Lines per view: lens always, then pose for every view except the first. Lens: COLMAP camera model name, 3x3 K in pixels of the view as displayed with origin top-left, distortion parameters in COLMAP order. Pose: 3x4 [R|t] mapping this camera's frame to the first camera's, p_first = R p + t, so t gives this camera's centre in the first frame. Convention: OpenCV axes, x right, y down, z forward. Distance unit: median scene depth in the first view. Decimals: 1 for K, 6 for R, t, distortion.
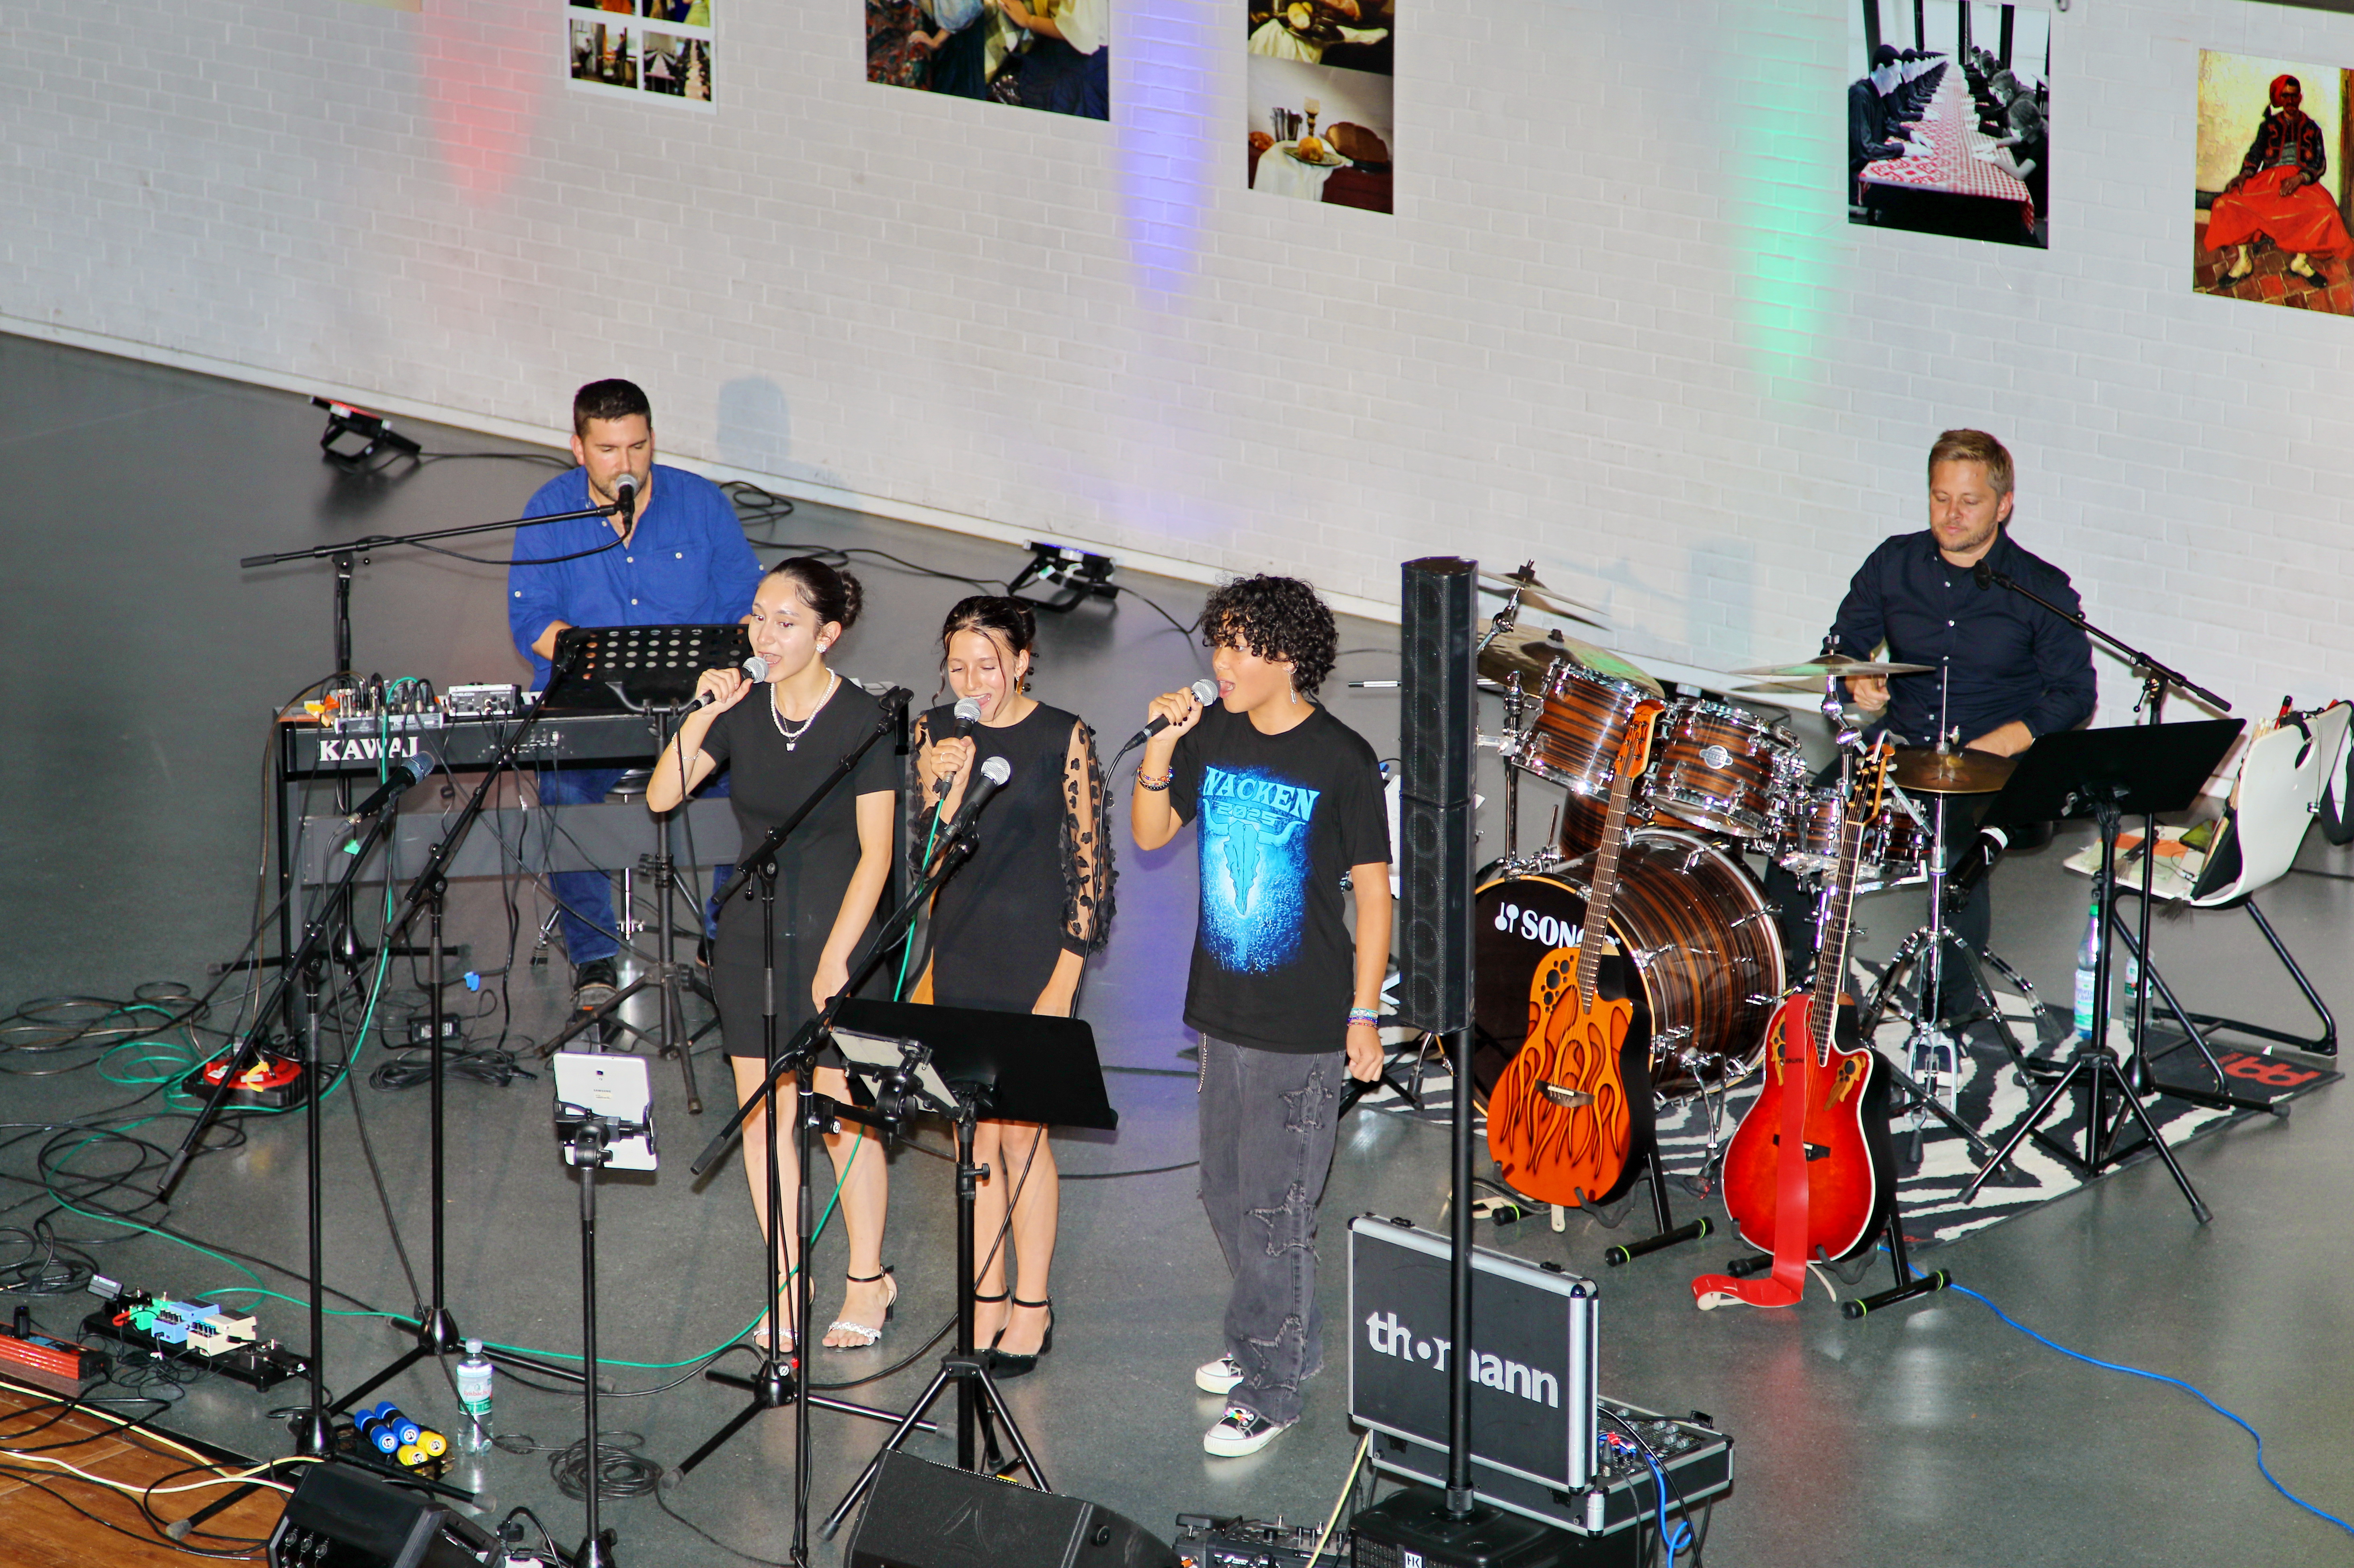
lens RADIAL K [[7298.5, 0, 1108.9], [0, 7298.5, 808.3], [0, 0, 1]] dist [0.028421, 0.000000]
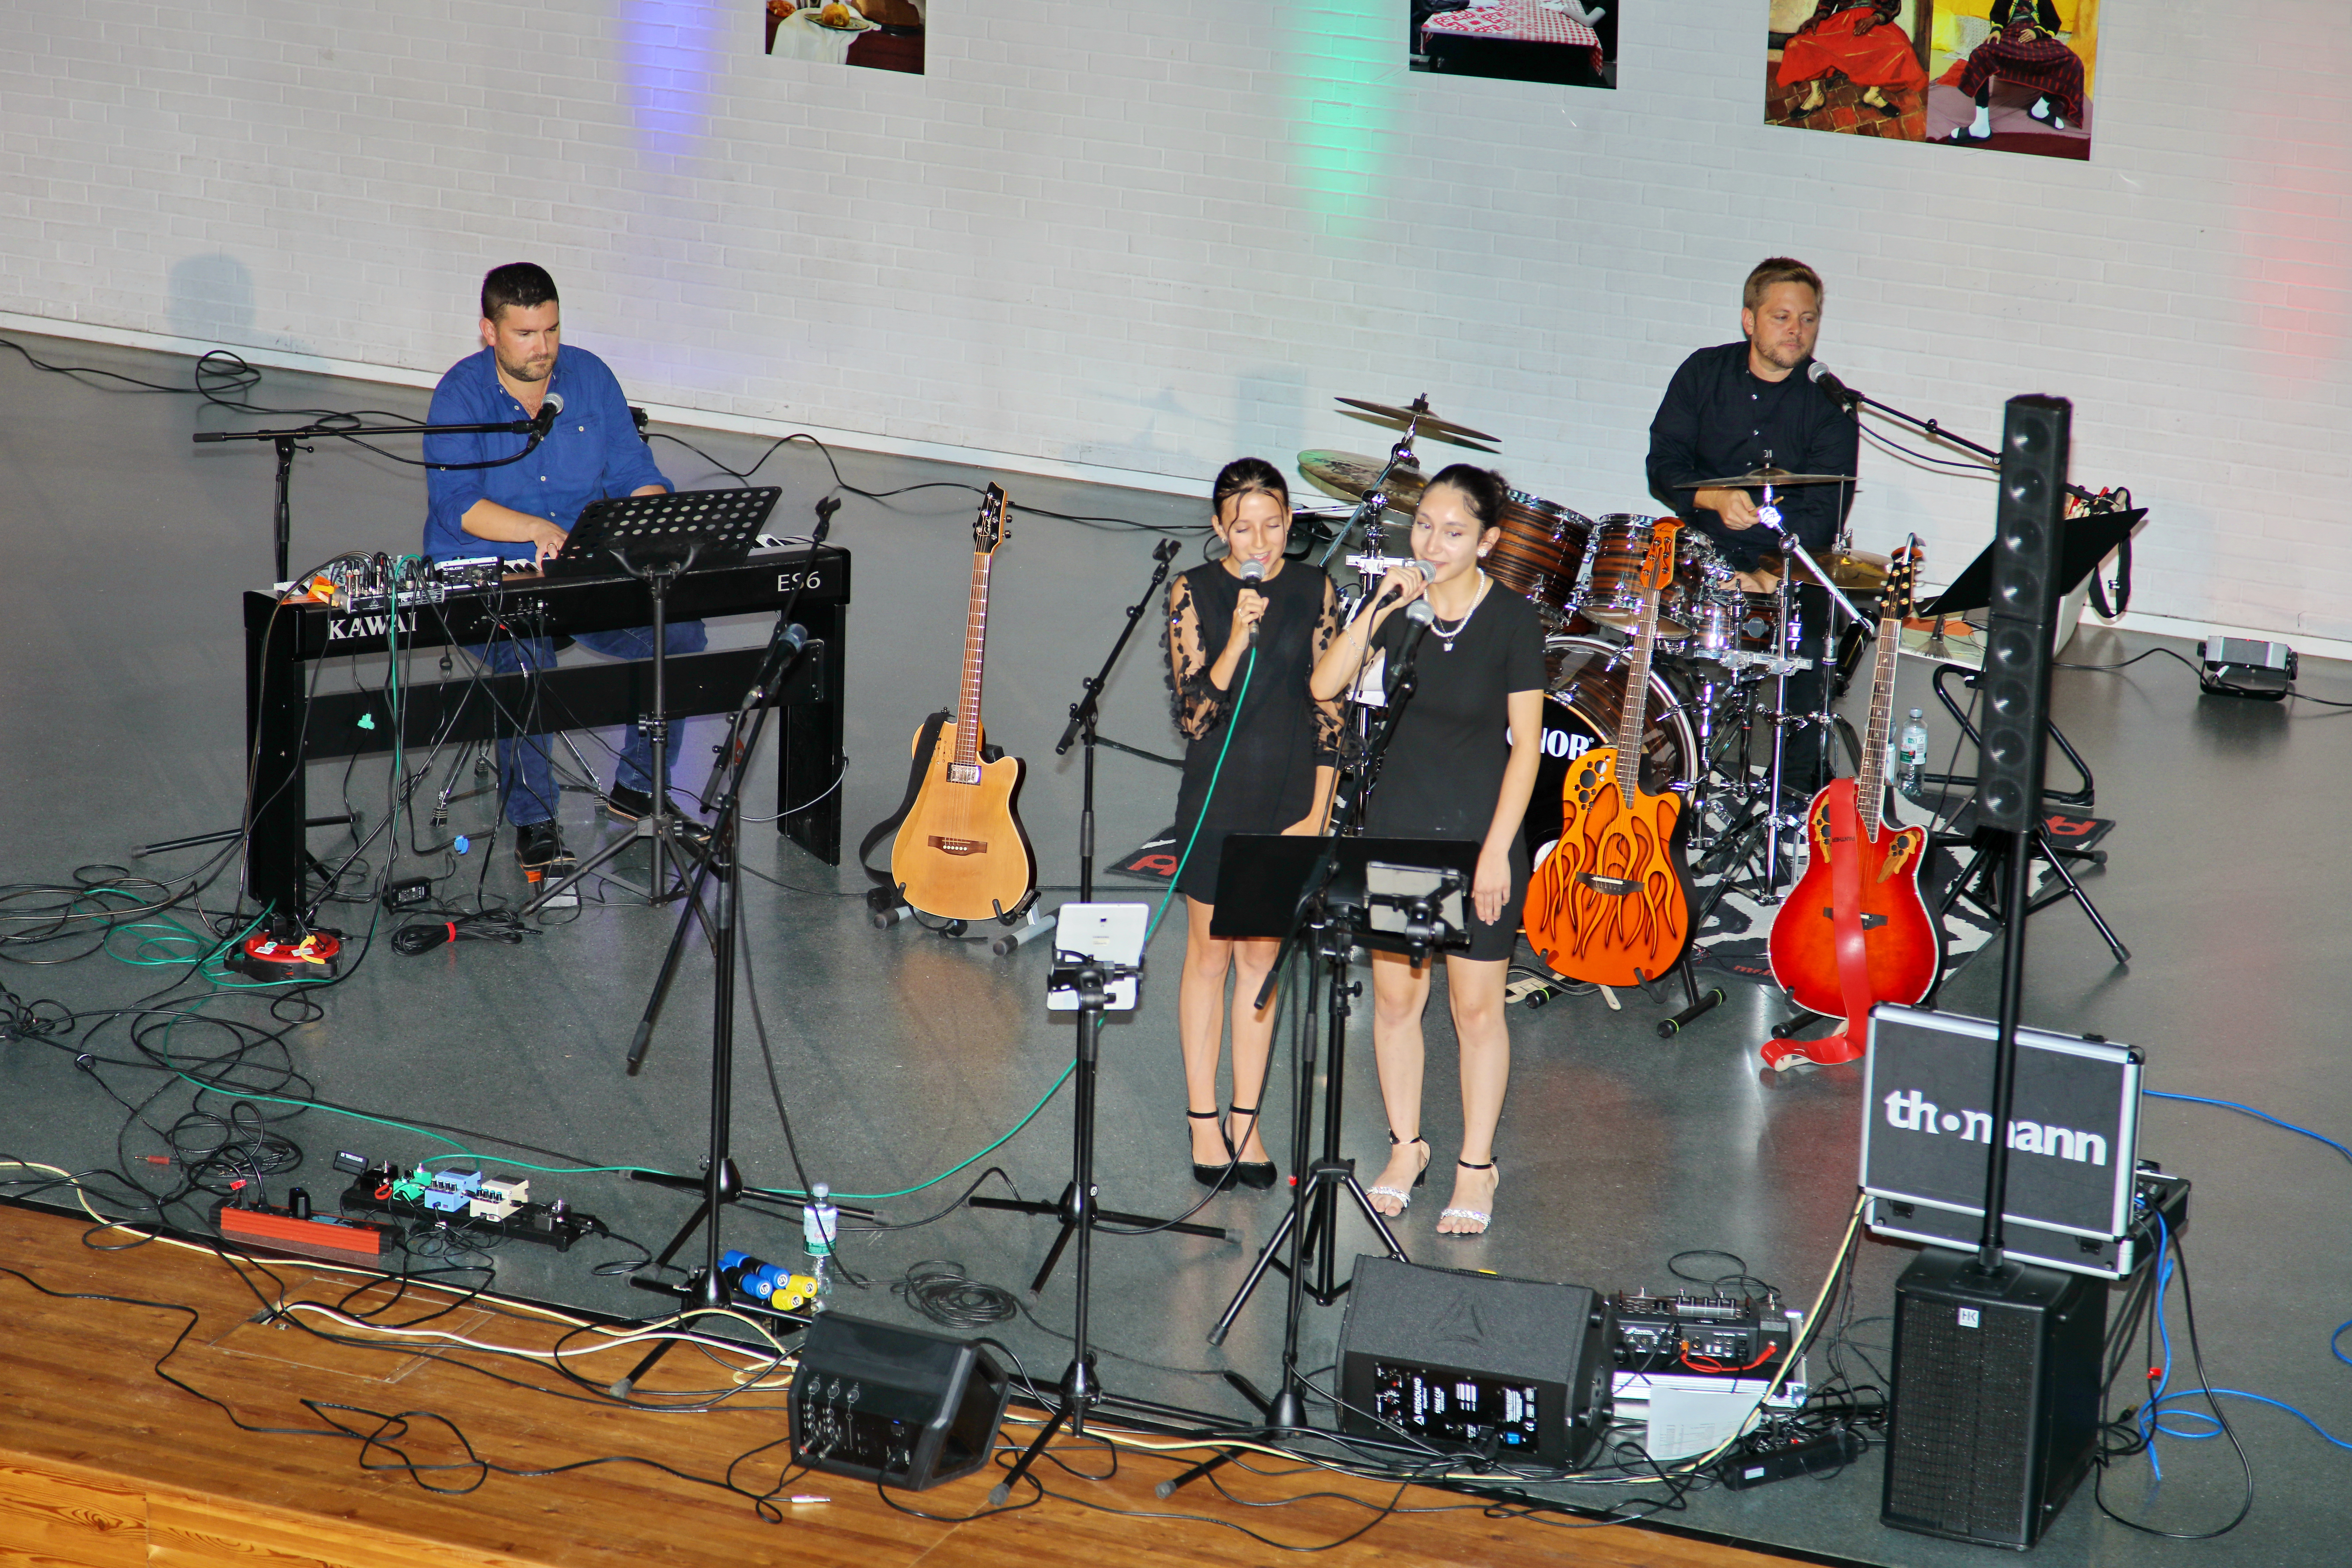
lens RADIAL K [[6789.1, 0, 1131.5], [0, 6789.1, 784.7], [0, 0, 1]] dist [0.036723, 0.000000]
pose [[0.953778, -0.060668, 0.294326, -0.252689], [0.052431, 0.997982, 0.035804, -0.012975], [-0.295904, -0.018717, 0.955034, 0.046213]]
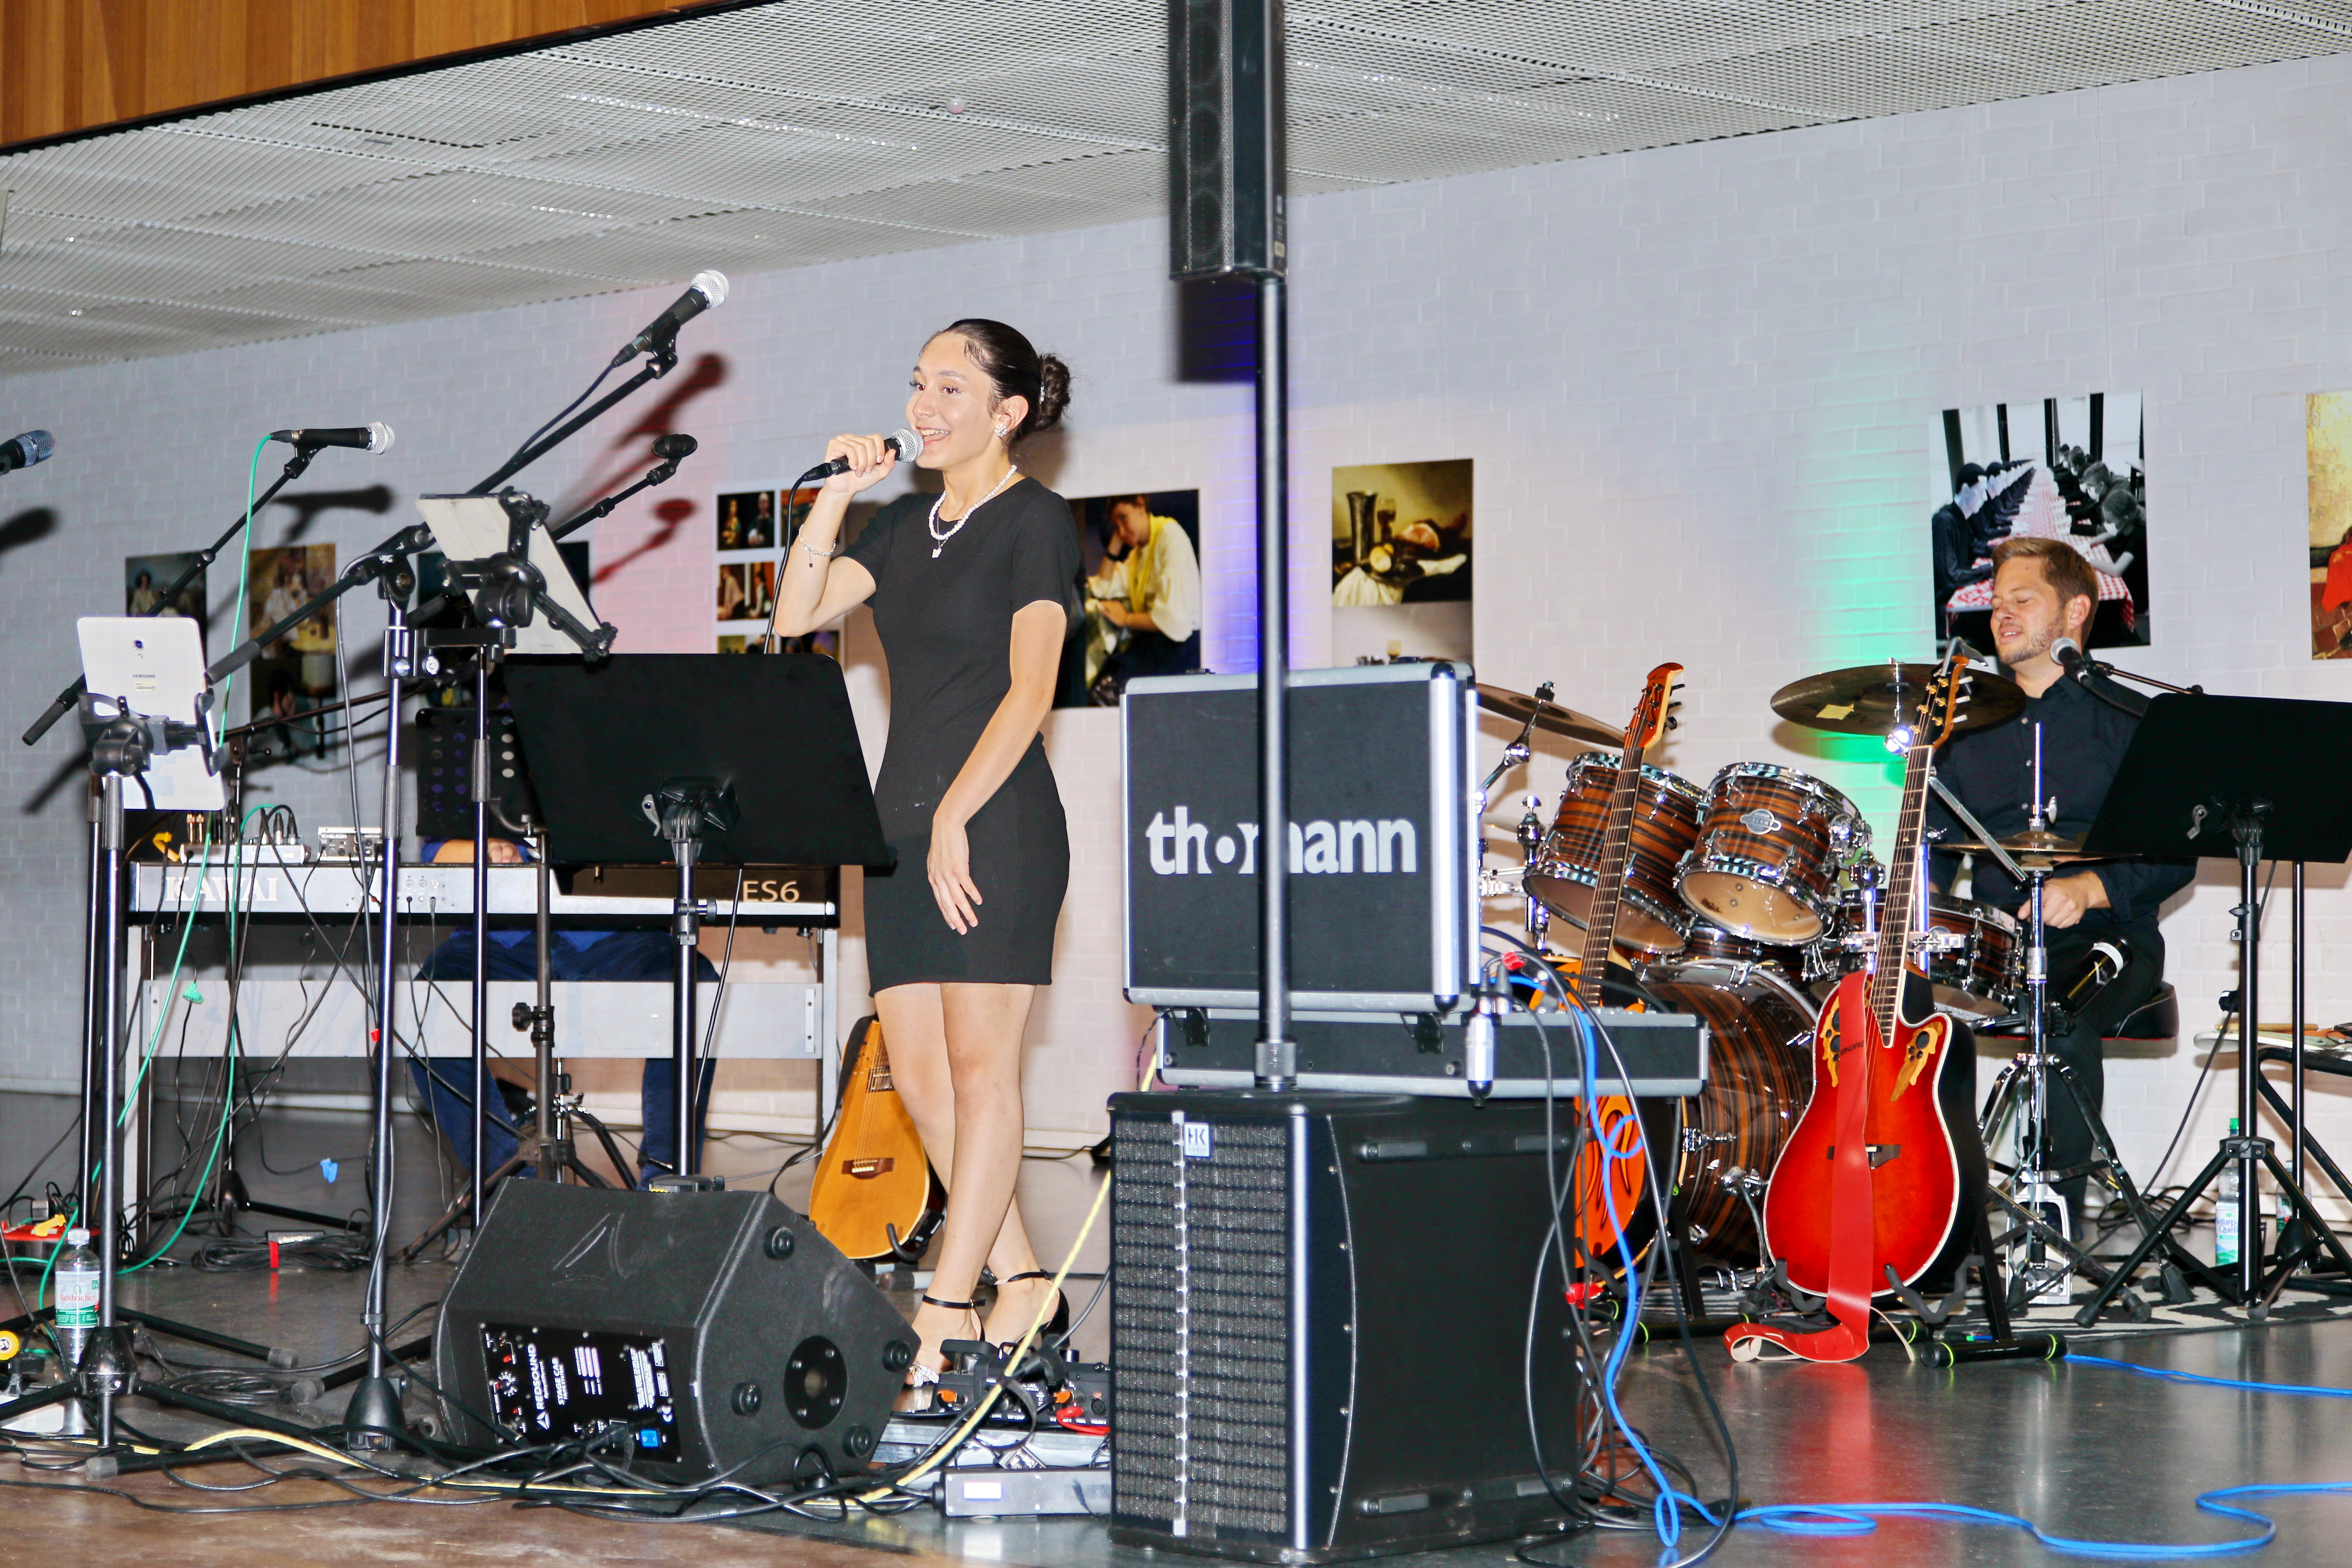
lens RADIAL K [[4971.1, 0, 926.8], [0, 4971.1, 745.1], [0, 0, 1]] dist [0.013941, 0.000000]
pose [[0.993472, -0.001242, -0.114067, 0.046220], [-0.033773, 0.951910, -0.304512, 0.138673], [0.108960, 0.306377, 0.945654, 0.389926]]
